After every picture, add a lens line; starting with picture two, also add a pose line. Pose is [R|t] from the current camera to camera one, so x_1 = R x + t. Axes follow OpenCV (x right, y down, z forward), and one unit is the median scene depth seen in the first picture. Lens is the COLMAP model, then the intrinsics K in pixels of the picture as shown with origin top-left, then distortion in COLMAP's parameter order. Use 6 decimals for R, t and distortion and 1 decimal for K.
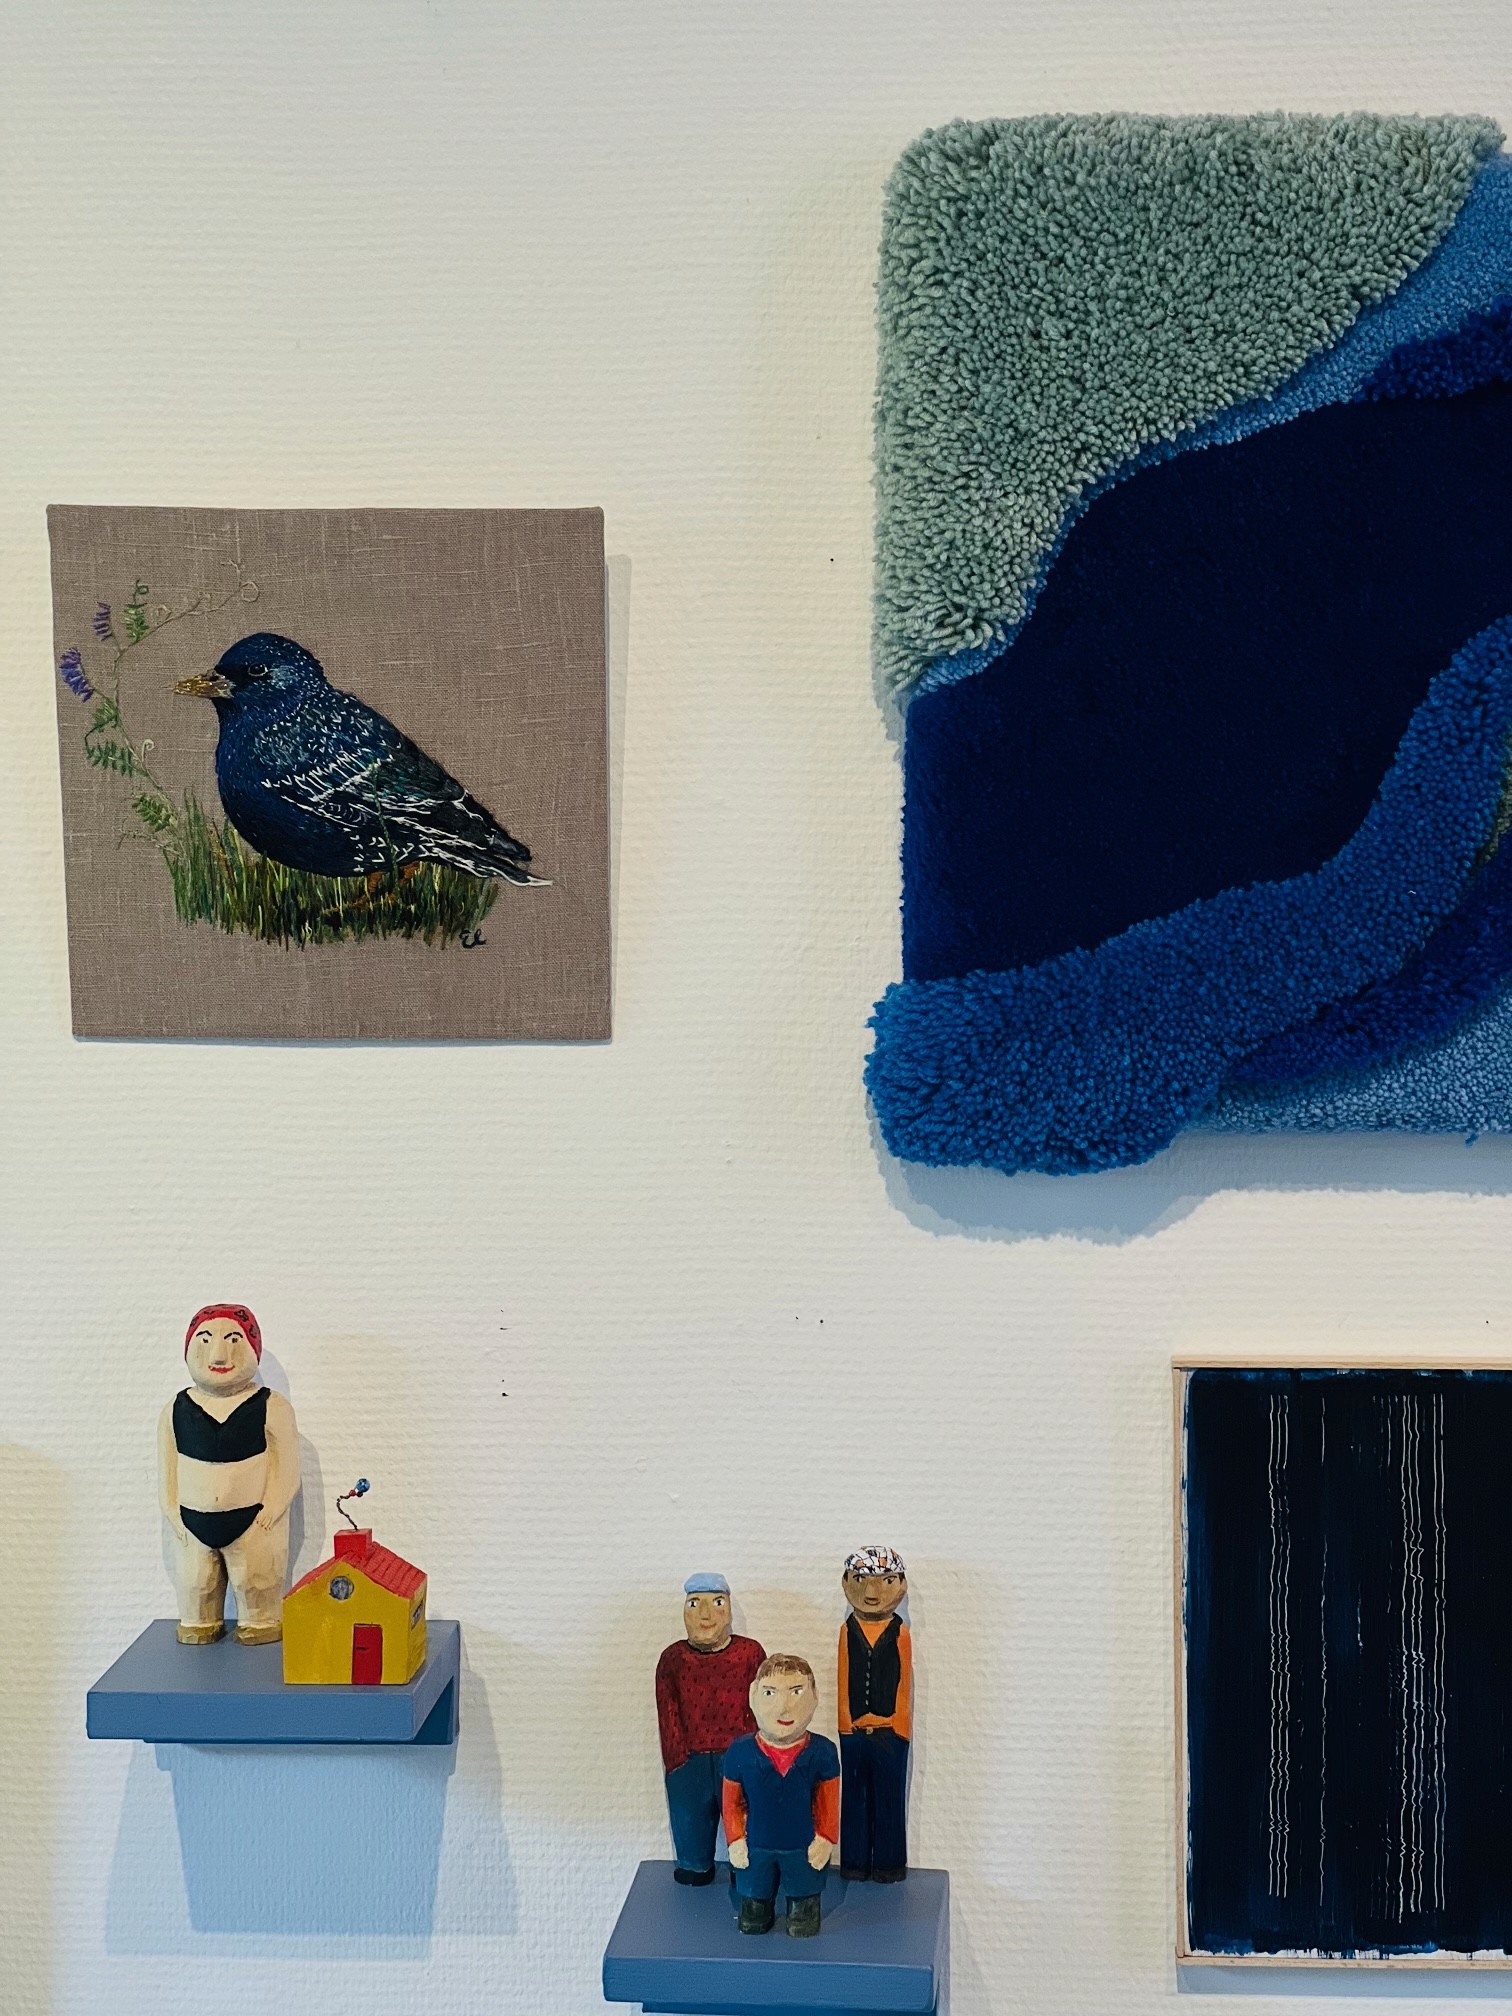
lens RADIAL K [[4151.2, 0, 750.1], [0, 4151.2, 987.5], [0, 0, 1]] dist [0.137212, 0.000000]
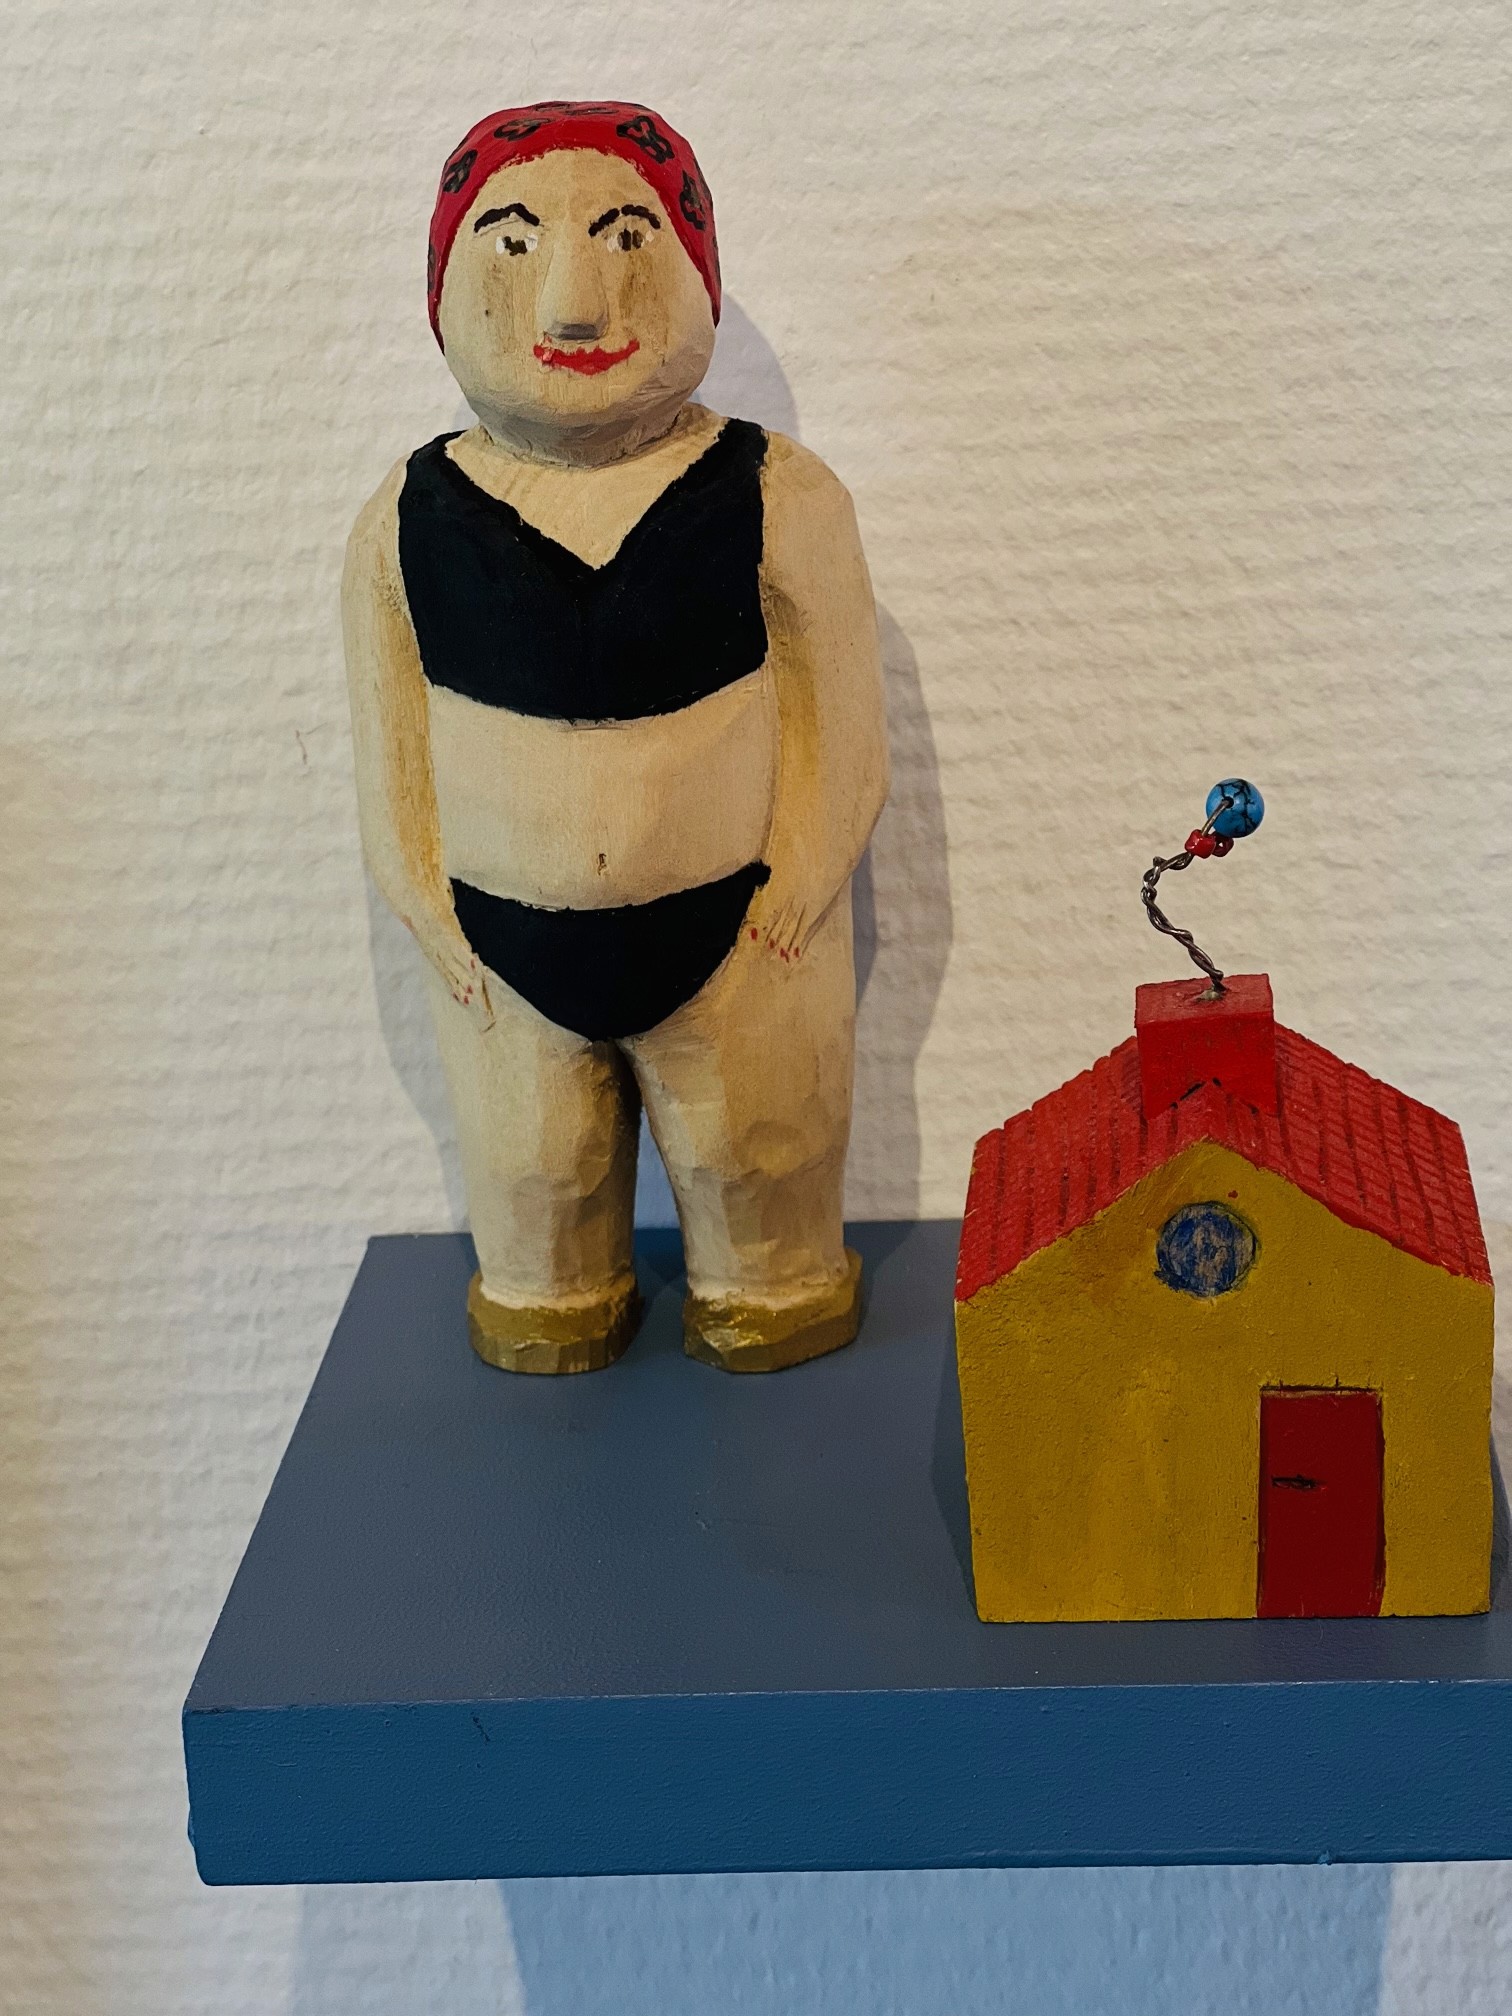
lens RADIAL K [[4151.2, 0, 775.0], [0, 4151.2, 1004.3], [0, 0, 1]] dist [0.137212, 0.000000]
pose [[0.998664, -0.051349, 0.005775, -0.118621], [0.048432, 0.969118, 0.241794, 0.068955], [-0.018012, -0.241192, 0.970310, 0.743105]]
